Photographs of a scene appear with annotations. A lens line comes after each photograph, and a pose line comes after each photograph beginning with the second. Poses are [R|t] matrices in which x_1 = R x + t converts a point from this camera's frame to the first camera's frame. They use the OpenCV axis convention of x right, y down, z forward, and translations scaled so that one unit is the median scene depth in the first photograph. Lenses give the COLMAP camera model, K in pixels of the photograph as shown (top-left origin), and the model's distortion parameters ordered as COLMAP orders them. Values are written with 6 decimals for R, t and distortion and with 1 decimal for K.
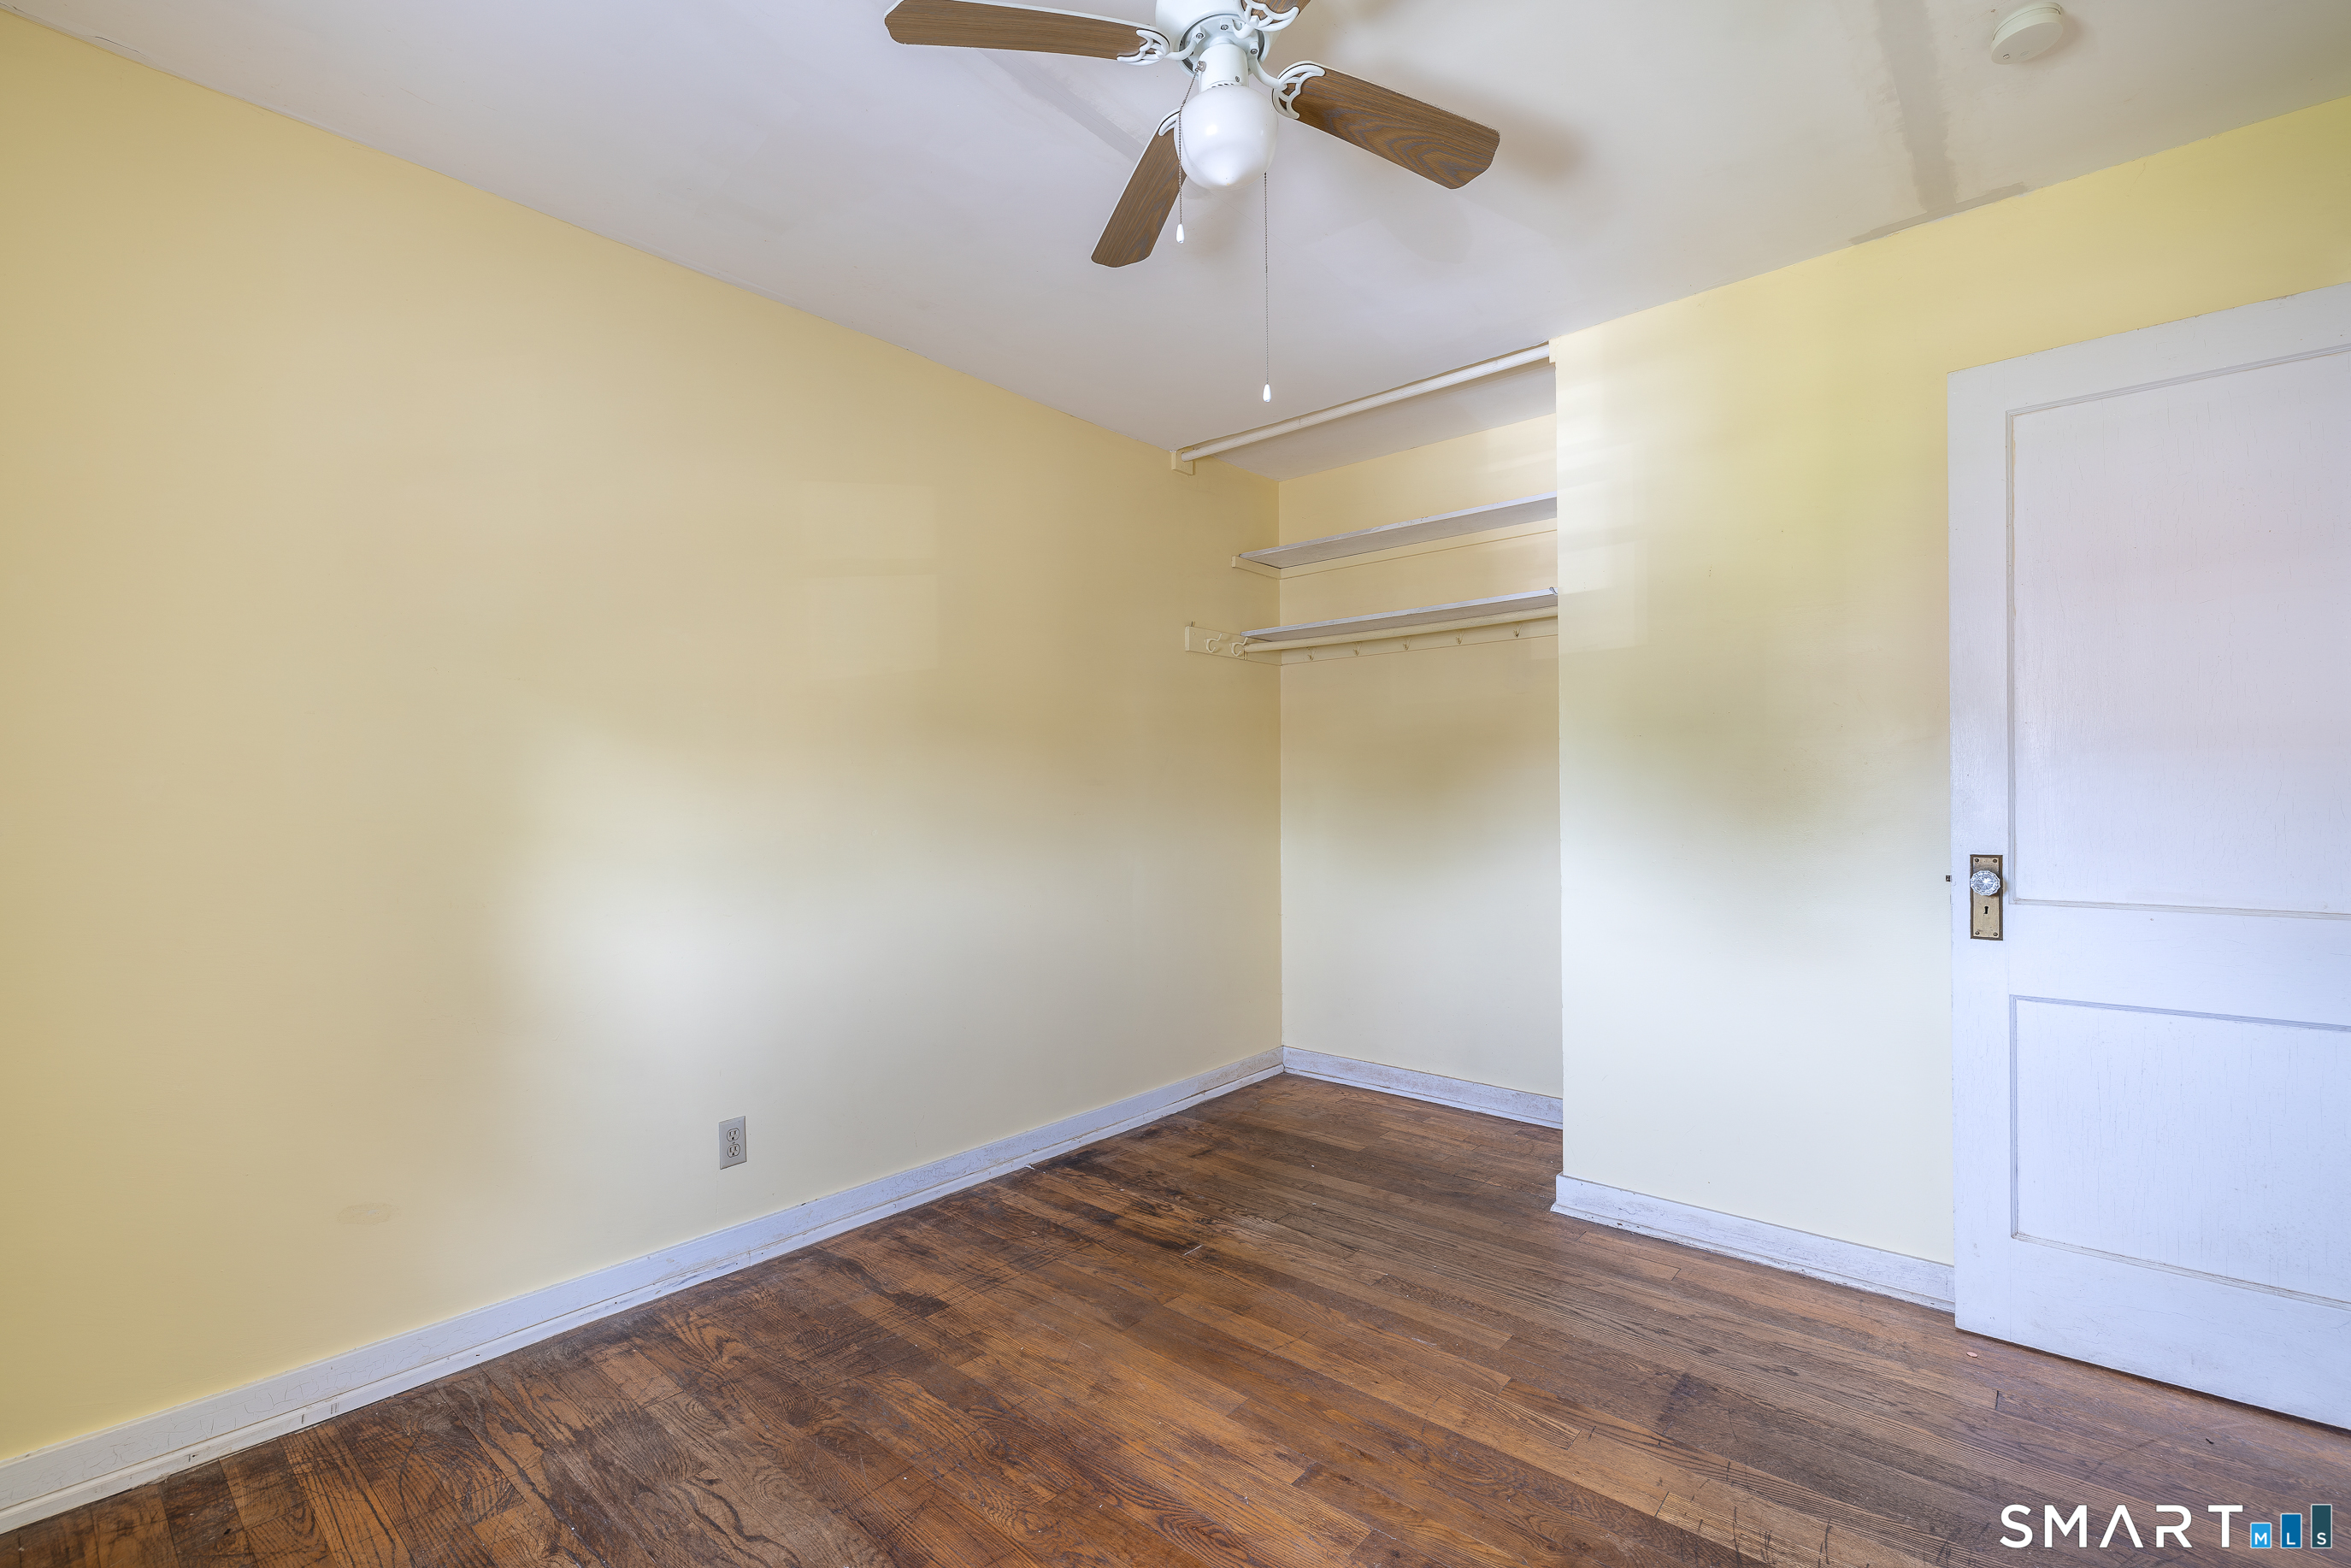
lens RADIAL K [[1003.8, 0, 1177.1], [0, 1003.8, 786.7], [0, 0, 1]] dist [-0.000375, 0.001078]
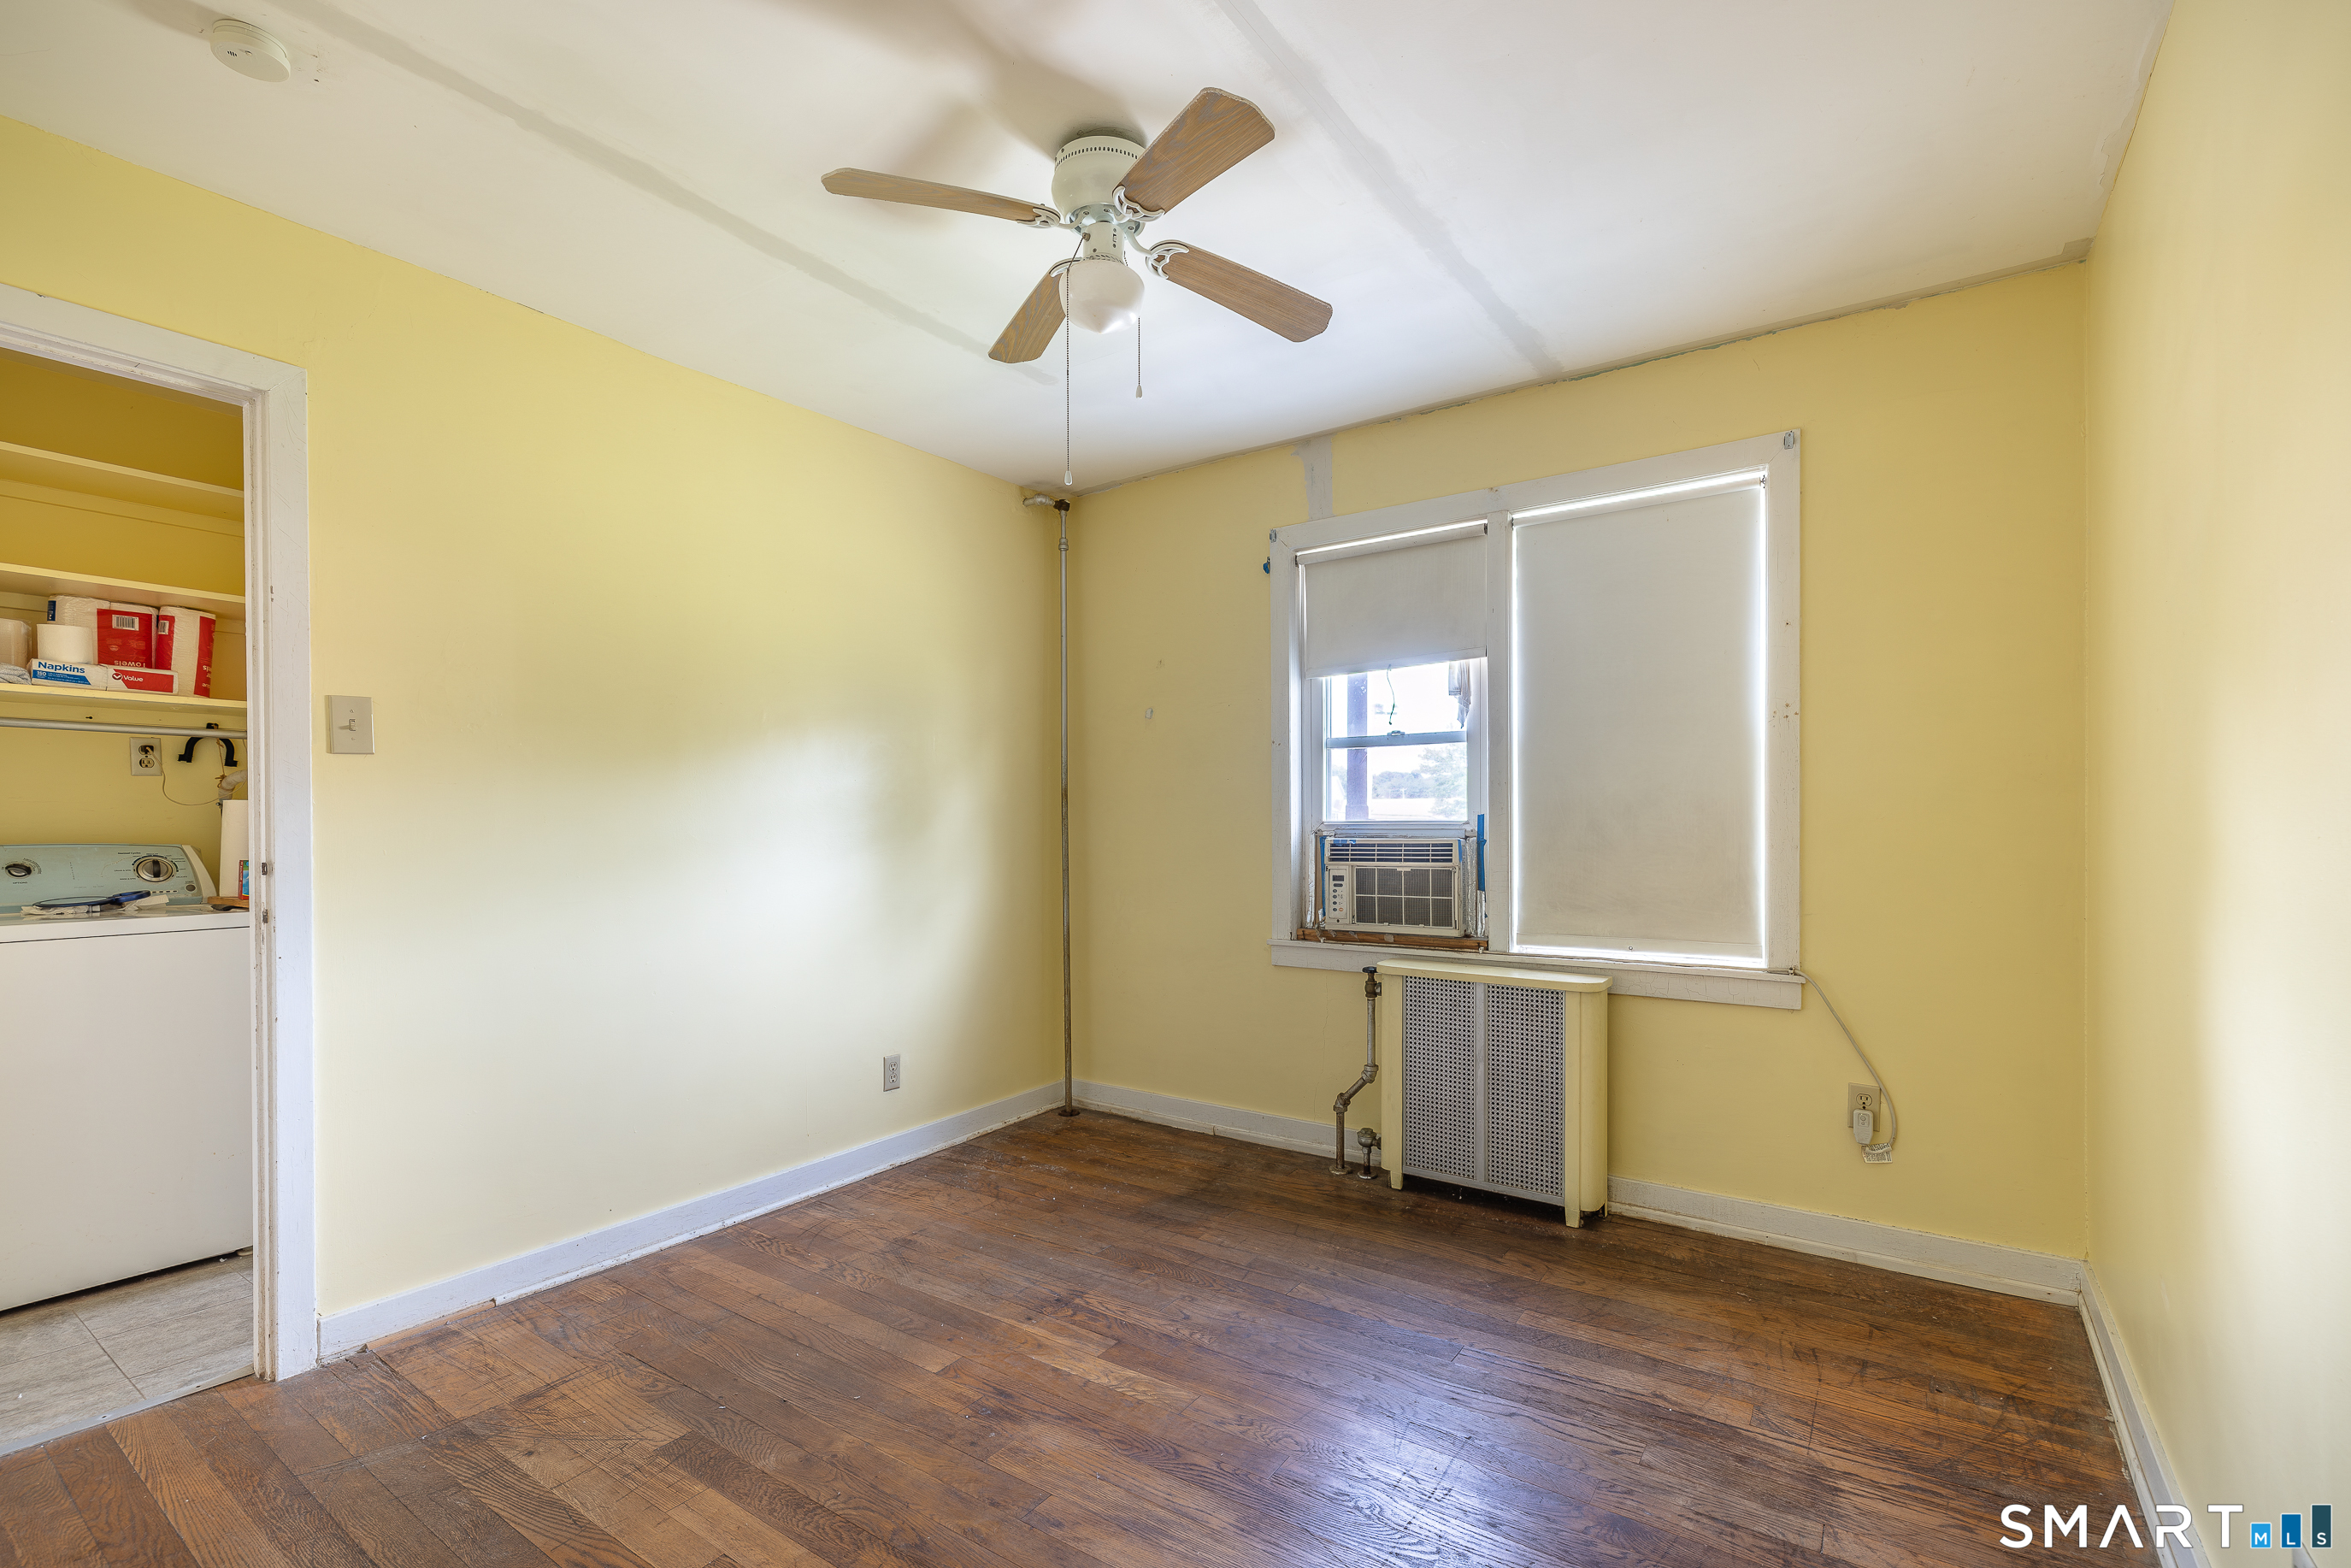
lens RADIAL K [[1003.8, 0, 1173.6], [0, 1003.8, 787.7], [0, 0, 1]] dist [-0.000375, 0.001078]
pose [[-0.994343, 0.014375, -0.105241, 0.085810], [0.014449, 0.999896, 0.000055, 0.002152], [0.105231, -0.001466, -0.994447, 1.933830]]
